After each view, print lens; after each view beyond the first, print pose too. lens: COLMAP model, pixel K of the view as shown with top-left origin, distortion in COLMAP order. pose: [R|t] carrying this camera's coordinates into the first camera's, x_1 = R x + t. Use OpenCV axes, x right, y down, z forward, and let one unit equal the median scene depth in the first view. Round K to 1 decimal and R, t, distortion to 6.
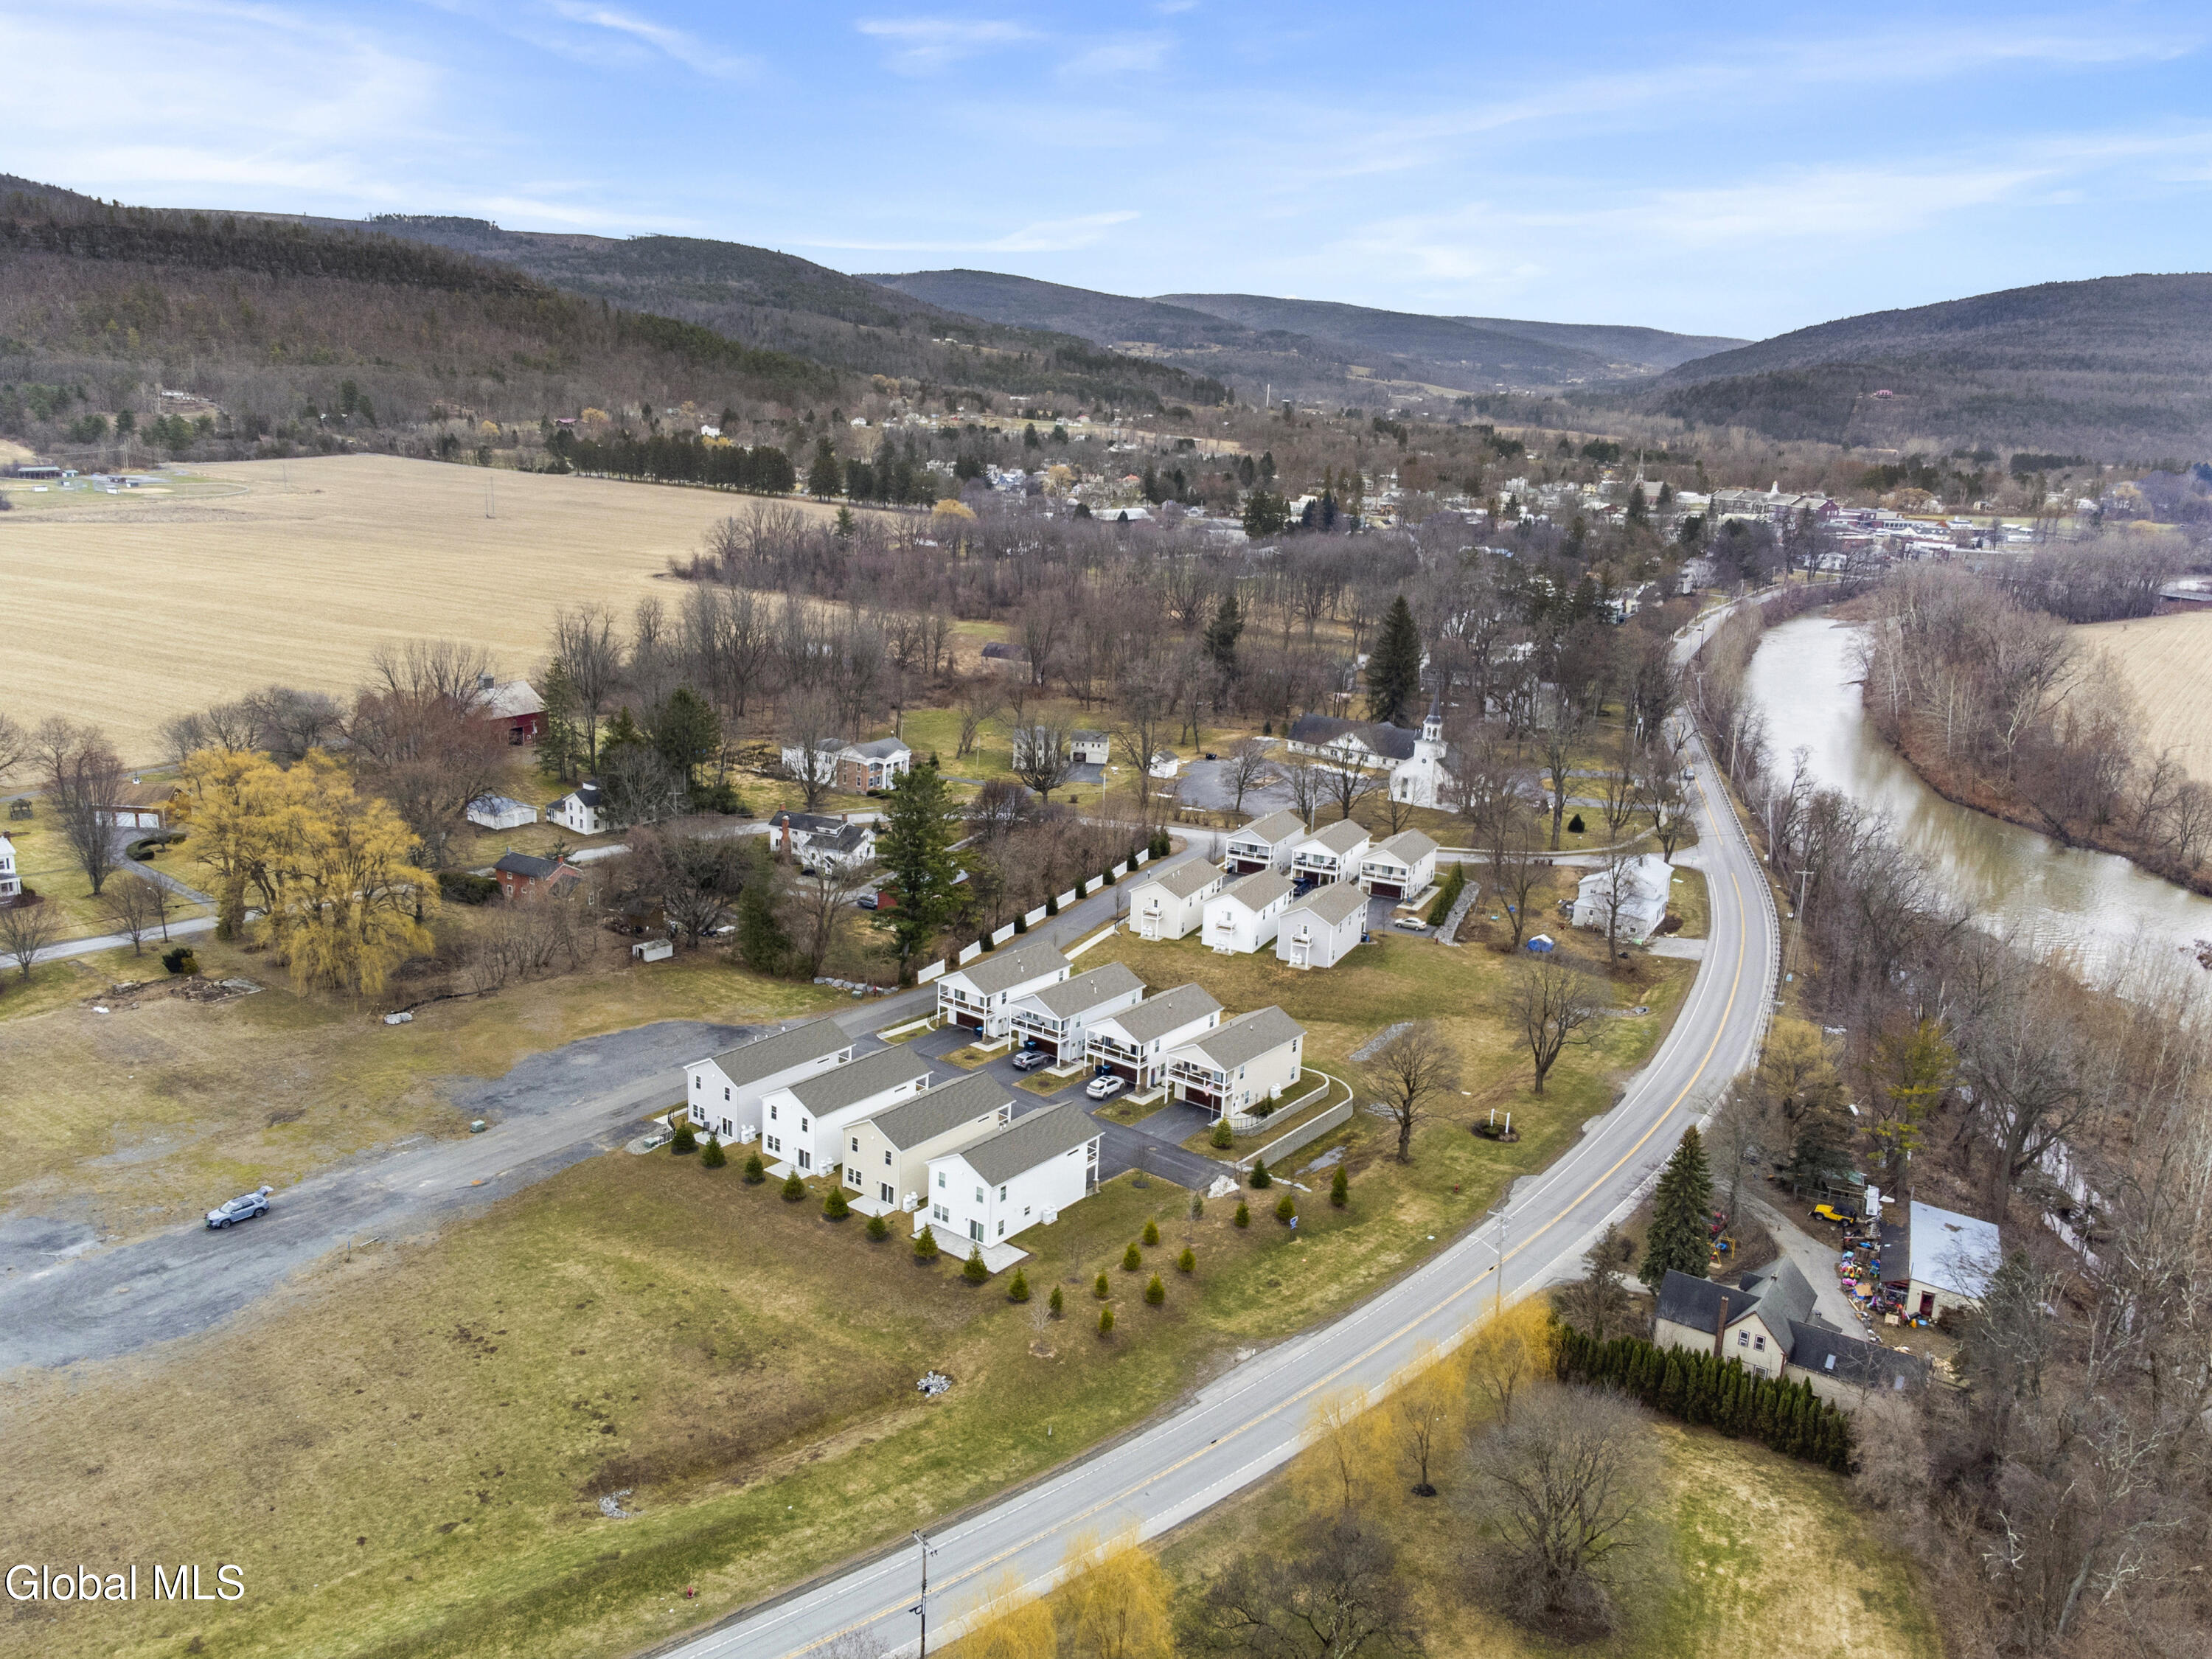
lens RADIAL K [[1848.8, 0, 1106.0], [0, 1848.8, 829.5], [0, 0, 1]] dist [0.097804, 0.004074]
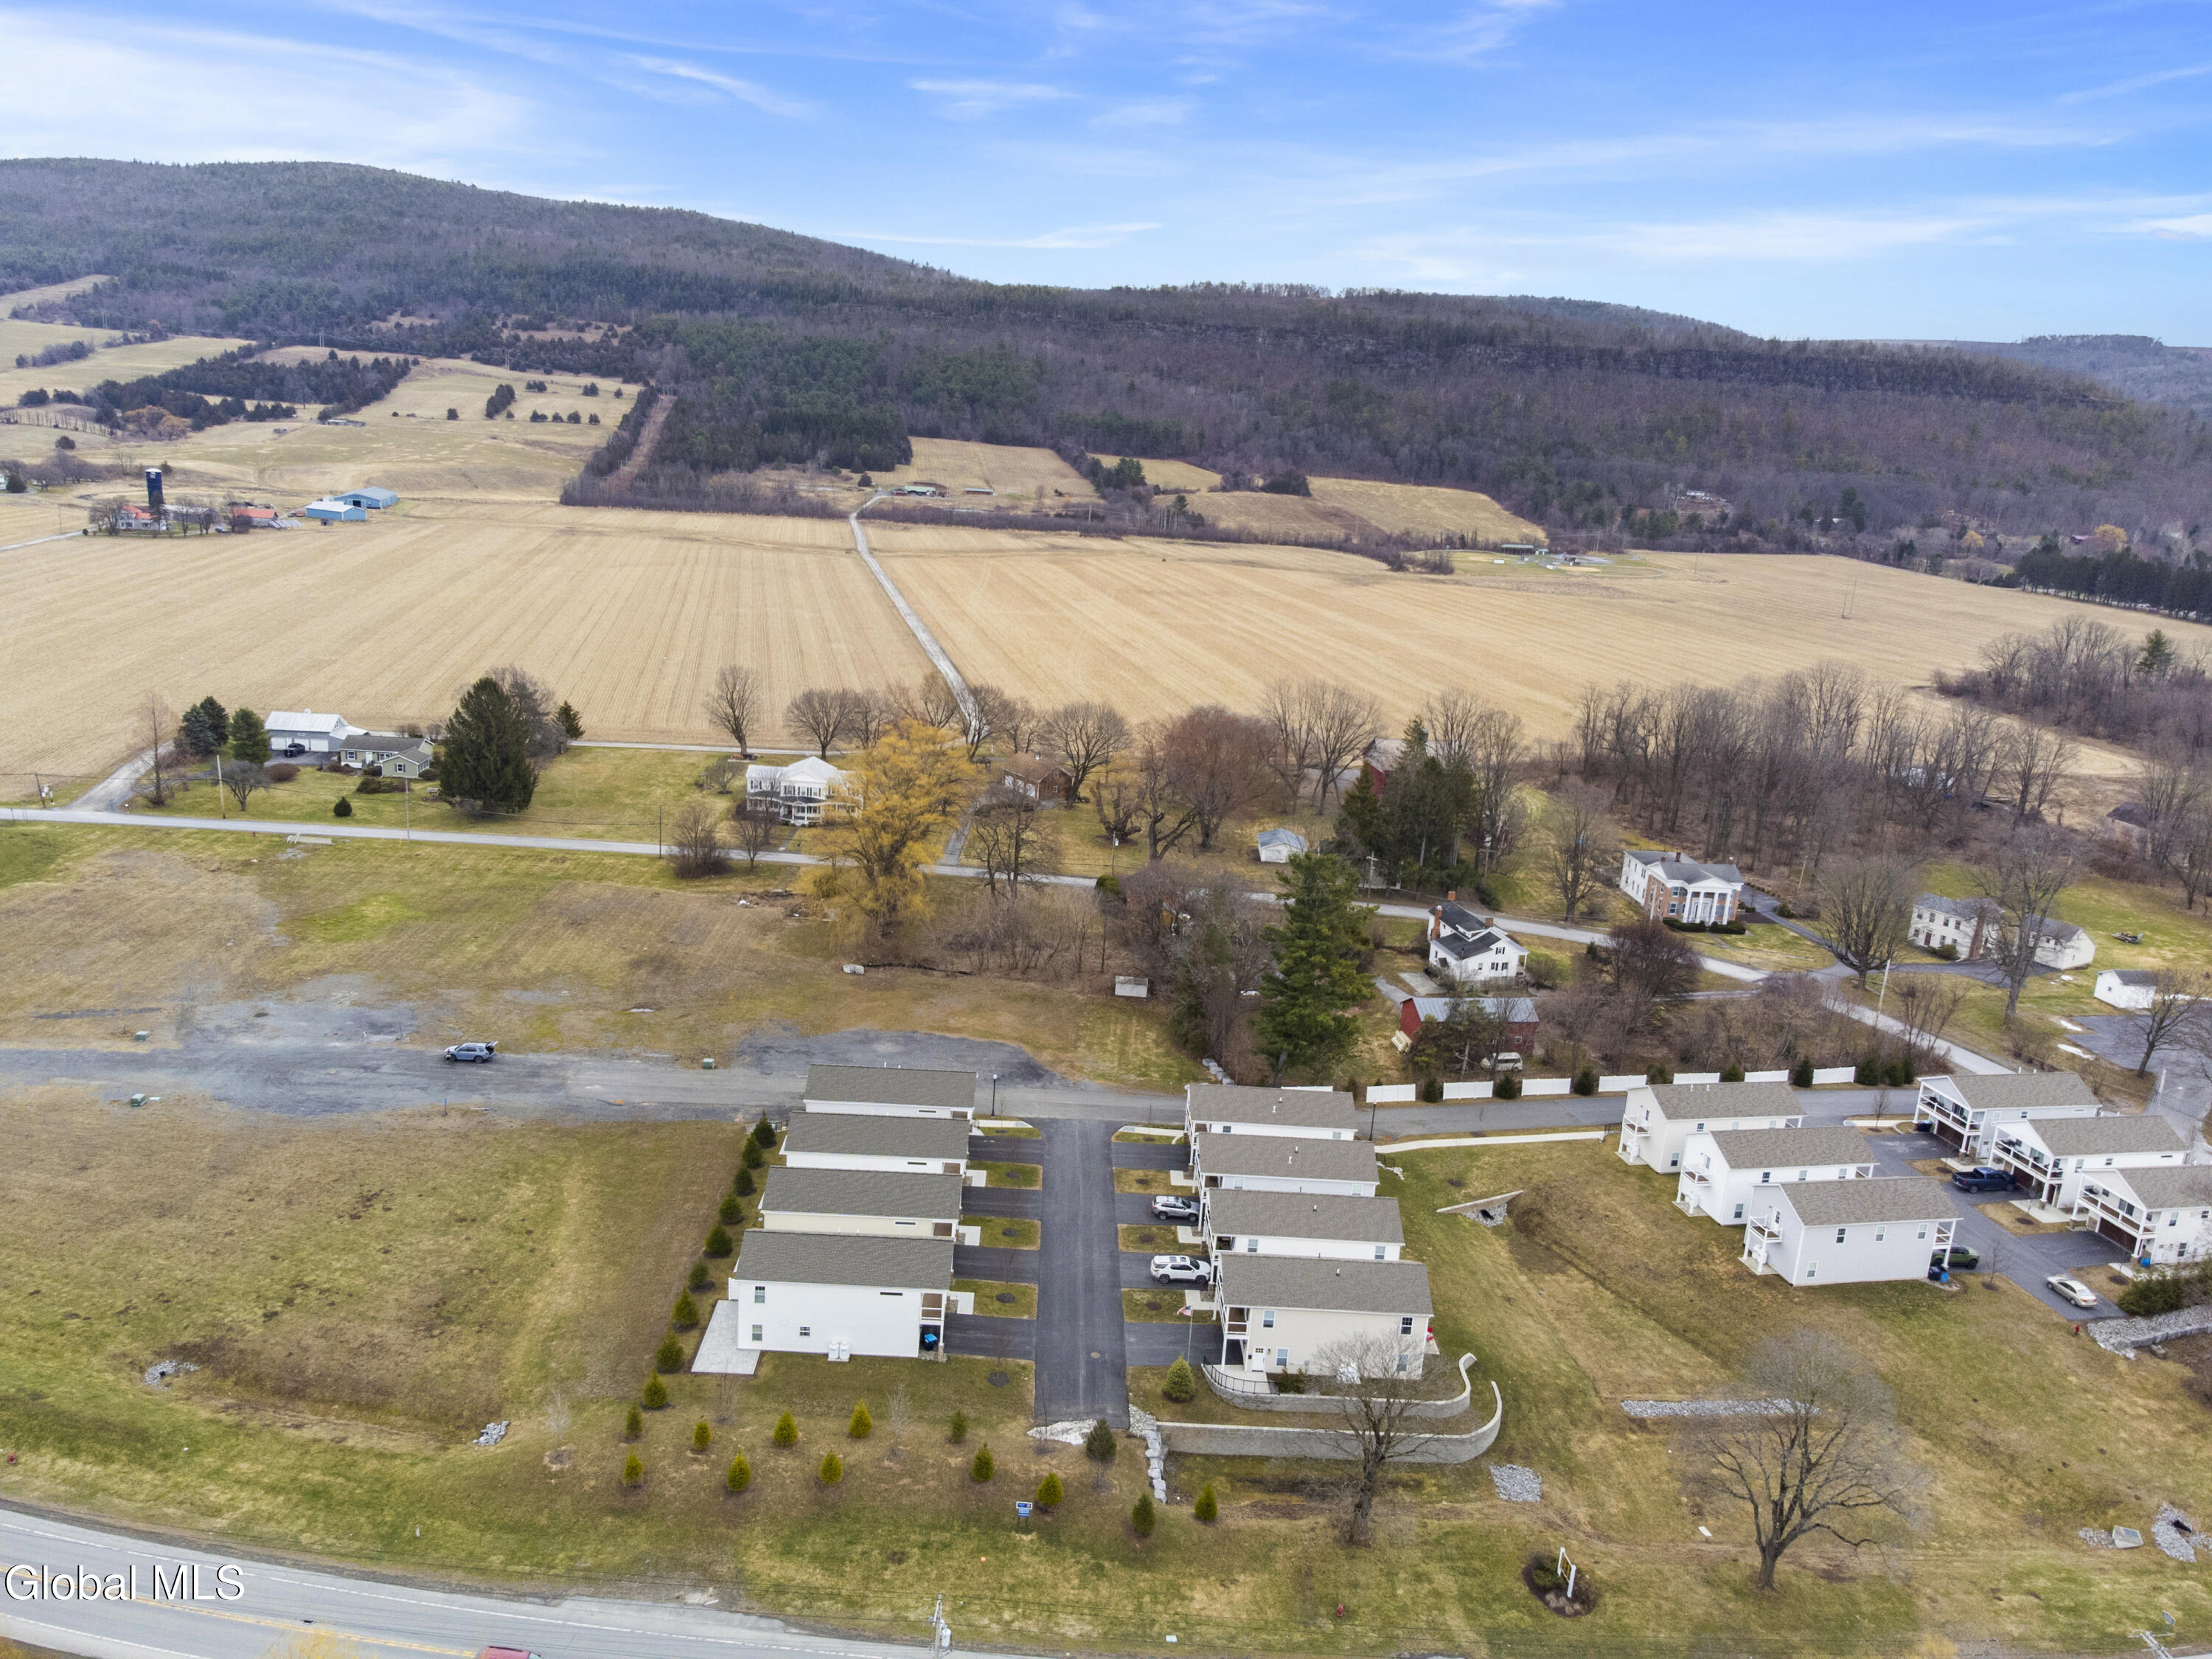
lens RADIAL K [[1758.6, 0, 1106.0], [0, 1758.6, 829.5], [0, 0, 1]] dist [-0.052492, 0.164524]
pose [[0.622752, 0.197266, -0.757144, 0.305275], [-0.236506, 0.969887, 0.058167, -0.045748], [0.745818, 0.142845, 0.650654, 0.292237]]
